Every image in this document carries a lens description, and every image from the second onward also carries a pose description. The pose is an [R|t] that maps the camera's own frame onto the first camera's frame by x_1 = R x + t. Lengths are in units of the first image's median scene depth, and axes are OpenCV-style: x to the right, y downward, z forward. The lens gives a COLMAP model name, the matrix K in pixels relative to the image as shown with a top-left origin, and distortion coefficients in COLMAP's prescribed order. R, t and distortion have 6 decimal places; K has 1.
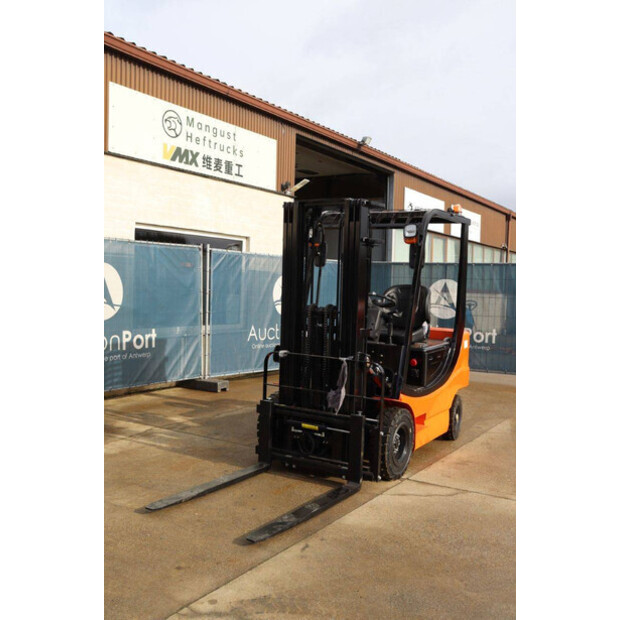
lens RADIAL K [[634.1, 0, 306.0], [0, 634.1, 307.6], [0, 0, 1]] dist [-0.060043, 0.000000]
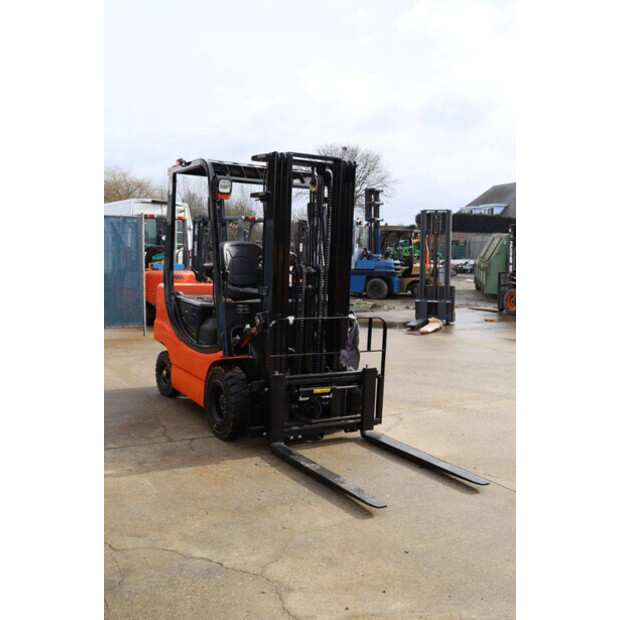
lens RADIAL K [[634.1, 0, 308.6], [0, 634.1, 305.3], [0, 0, 1]] dist [-0.060043, 0.000000]
pose [[0.461858, -0.088805, 0.882497, -0.774664], [0.015459, 0.995630, 0.092099, -0.030547], [-0.886819, -0.028894, 0.461213, 0.515139]]
